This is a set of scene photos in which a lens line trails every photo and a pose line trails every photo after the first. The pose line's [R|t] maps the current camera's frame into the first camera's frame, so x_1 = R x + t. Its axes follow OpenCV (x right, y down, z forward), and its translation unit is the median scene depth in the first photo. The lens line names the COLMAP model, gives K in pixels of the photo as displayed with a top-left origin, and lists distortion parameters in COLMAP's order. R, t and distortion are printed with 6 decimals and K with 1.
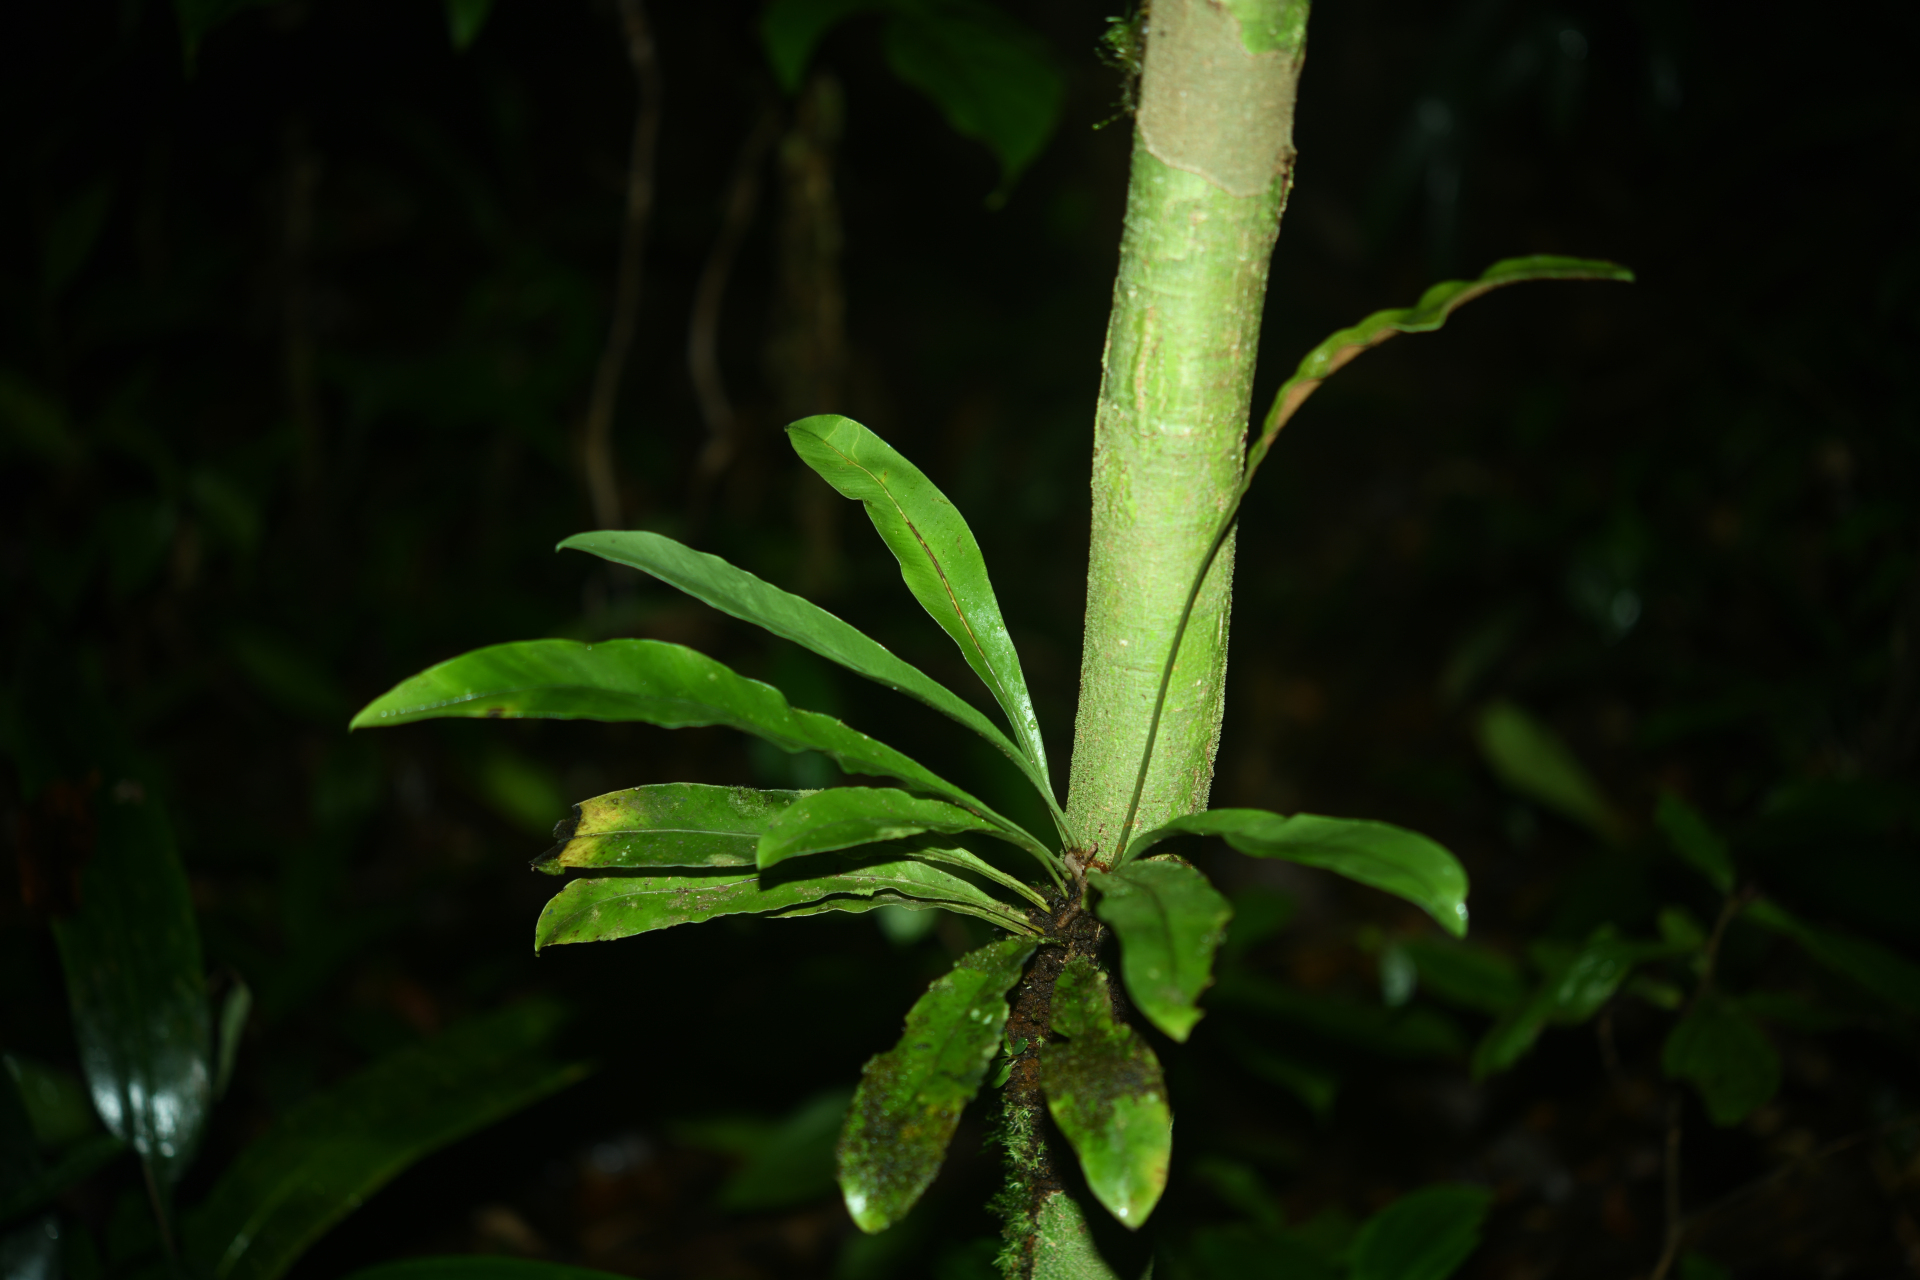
lens RADIAL K [[3219.6, 0, 994.0], [0, 3219.6, 663.7], [0, 0, 1]] dist [-0.034193, 0.402029]
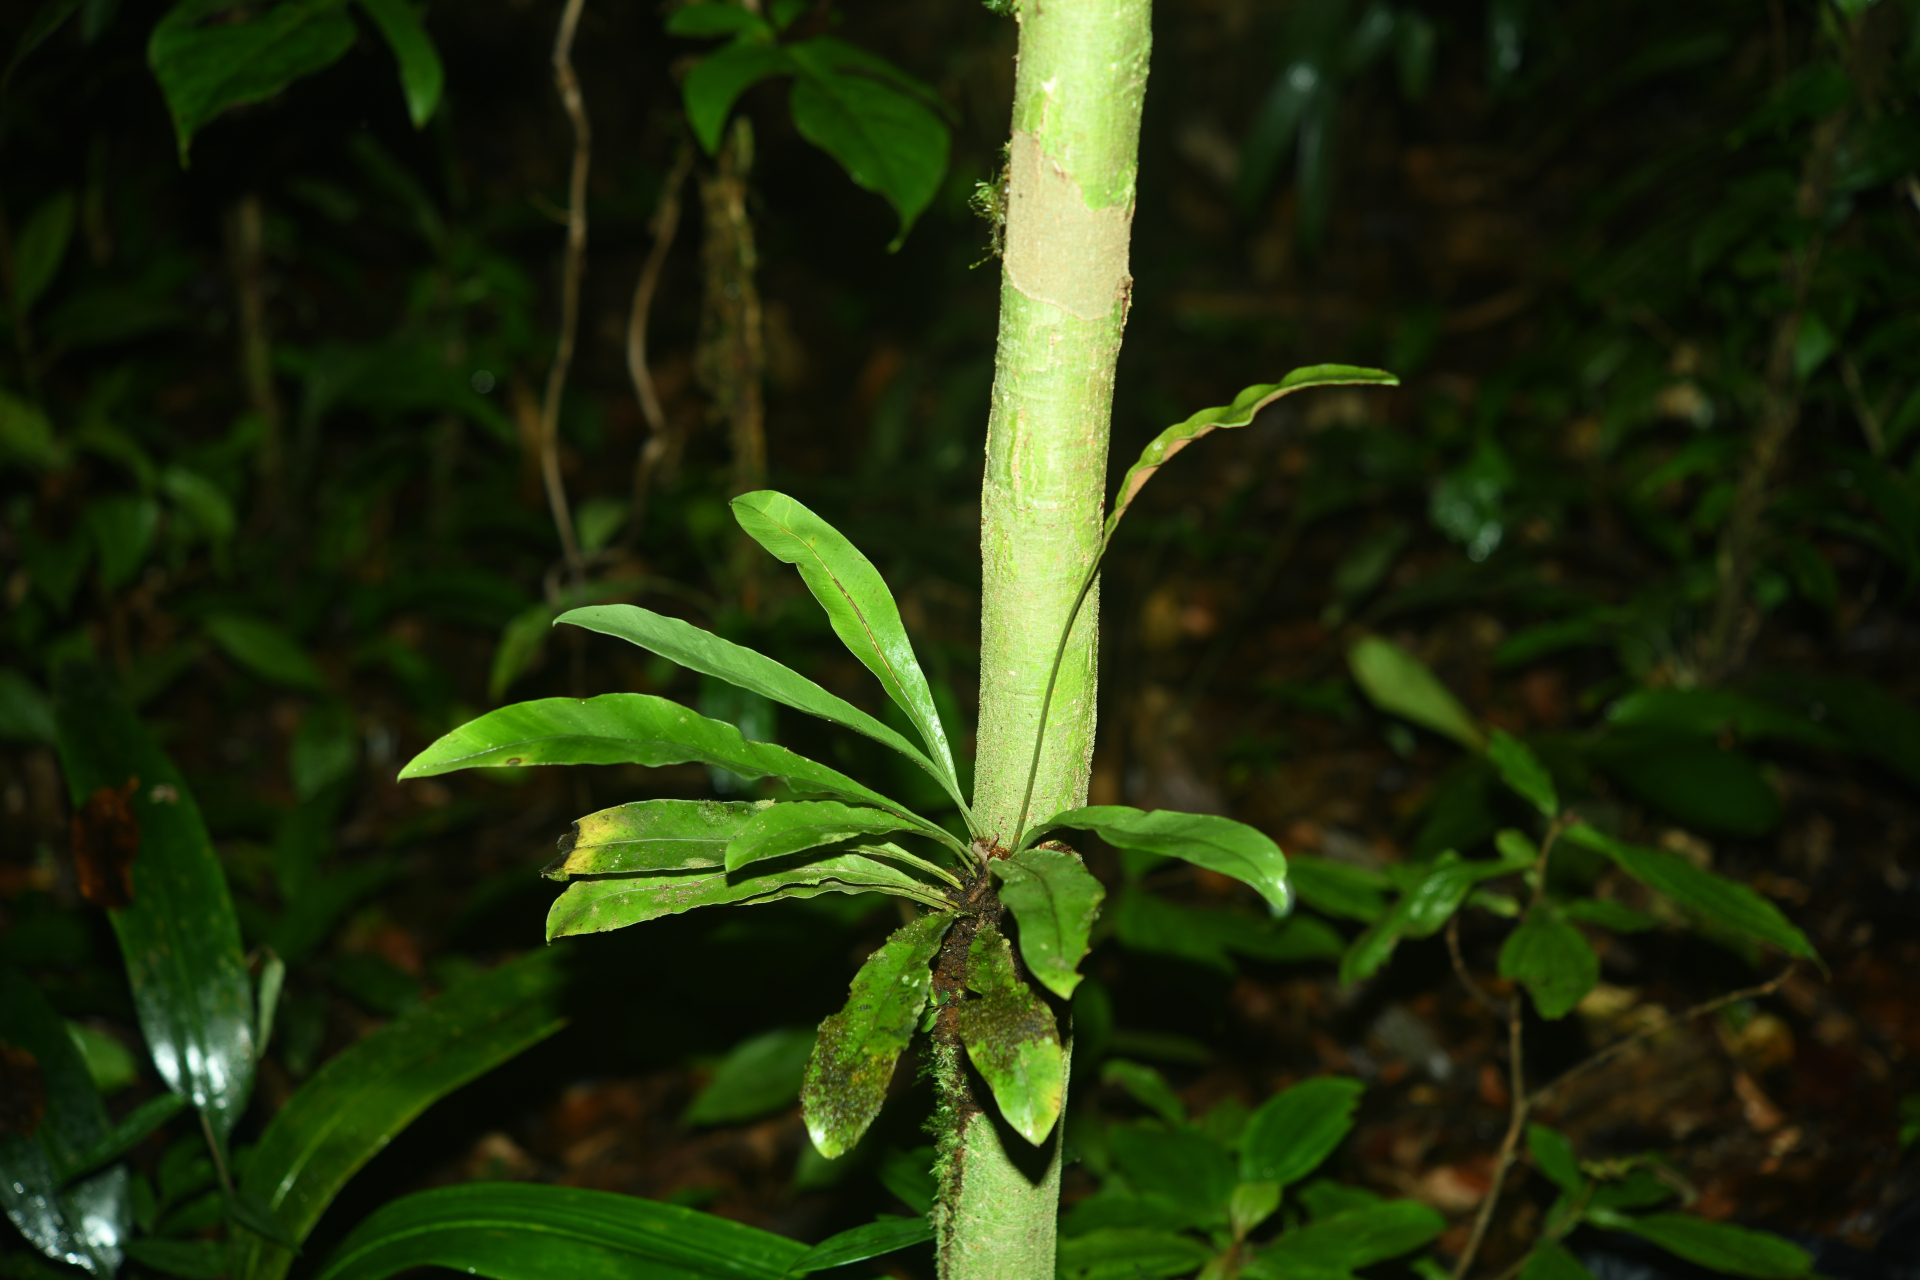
lens RADIAL K [[3219.6, 0, 994.0], [0, 3219.6, 663.7], [0, 0, 1]] dist [-0.034193, 0.402029]
pose [[0.998787, -0.043630, 0.022826, 0.005193], [0.042745, 0.998367, 0.037905, -0.057893], [-0.024443, -0.036884, 0.999021, -0.238955]]
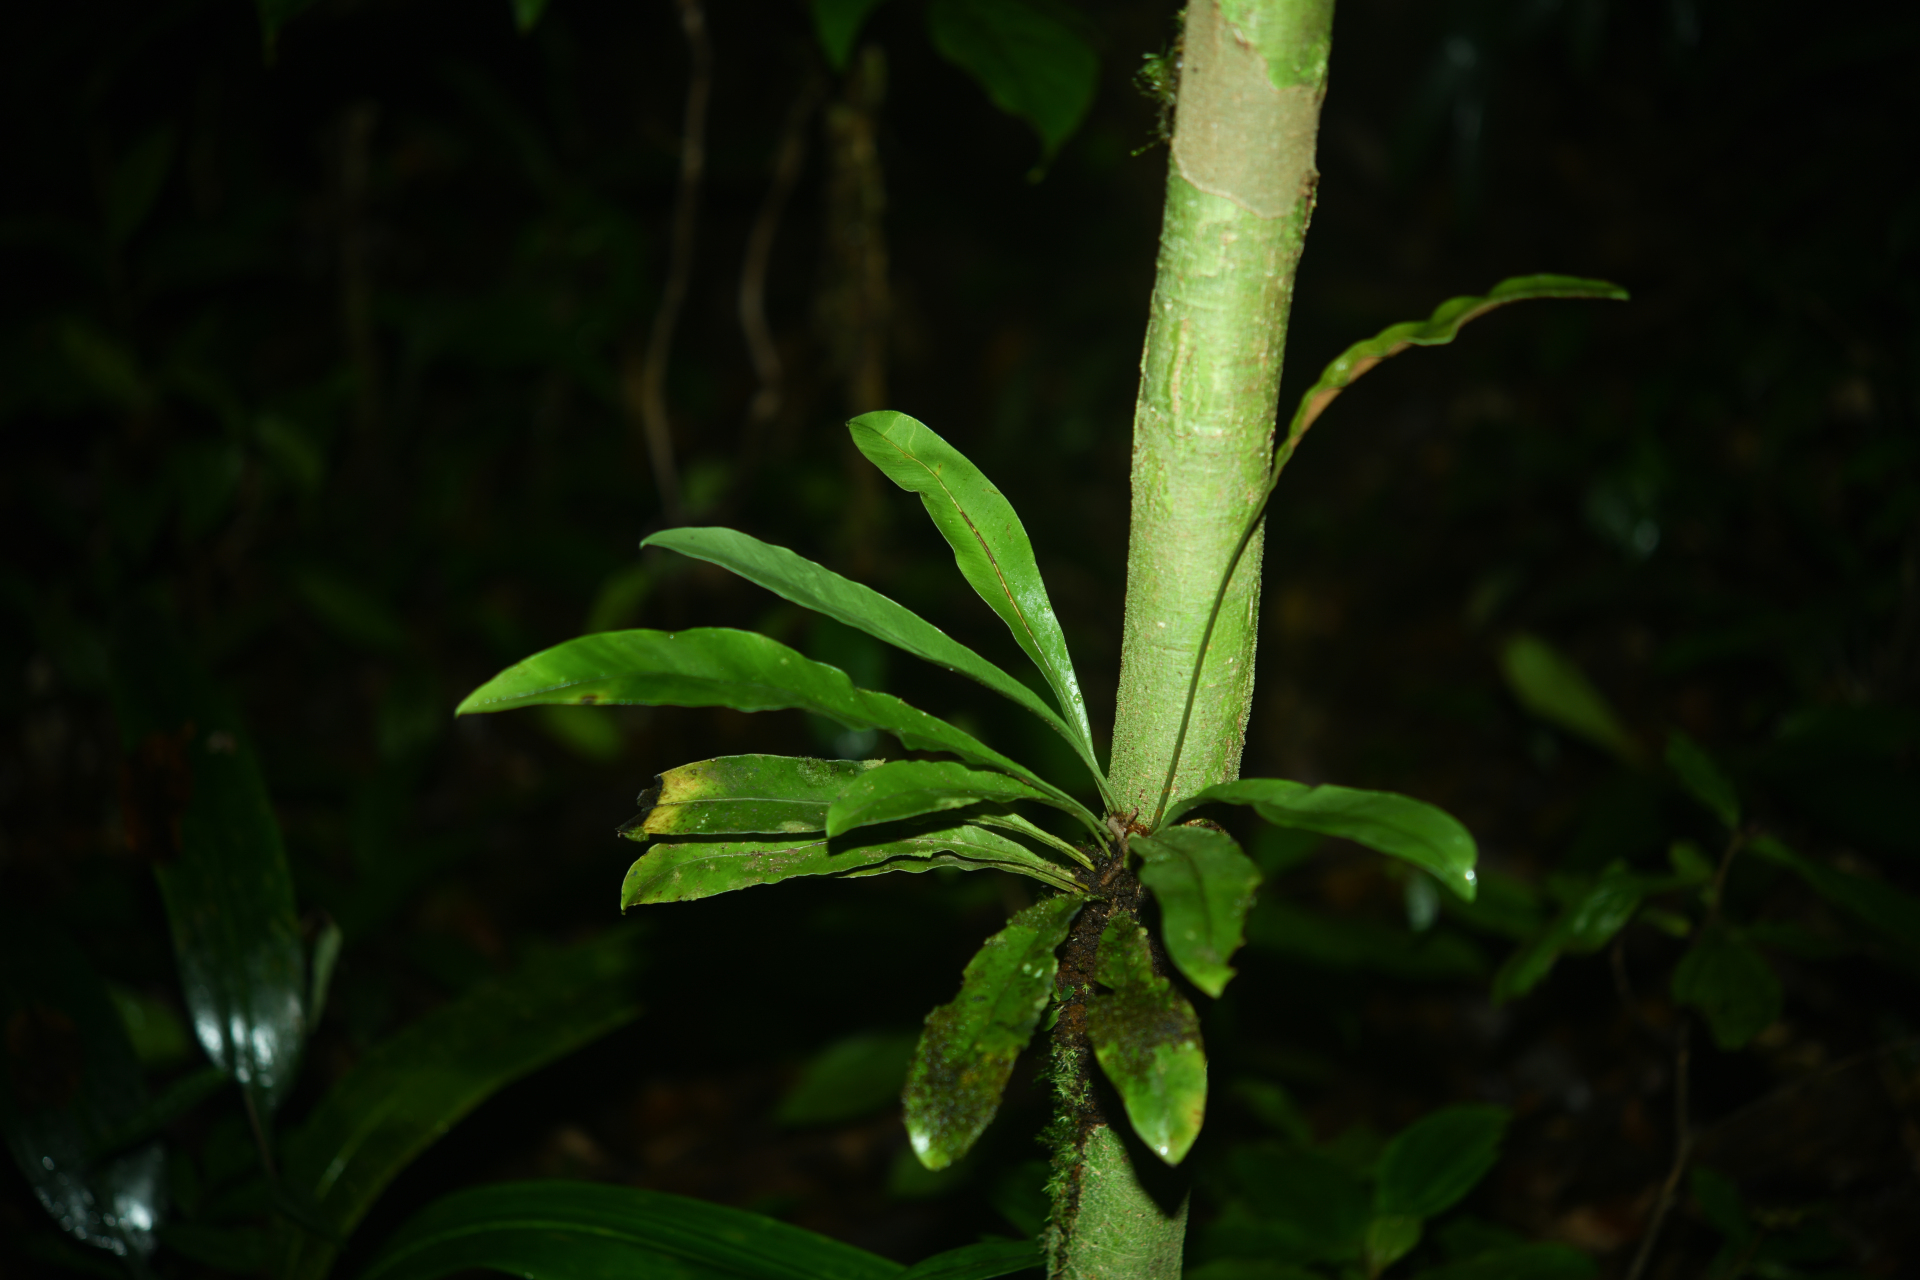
lens RADIAL K [[3219.6, 0, 994.0], [0, 3219.6, 663.7], [0, 0, 1]] dist [-0.034193, 0.402029]
pose [[0.999931, -0.005728, -0.010228, -0.005153], [0.006057, 0.999455, 0.032462, -0.029175], [0.010036, -0.032522, 0.999421, -0.085932]]
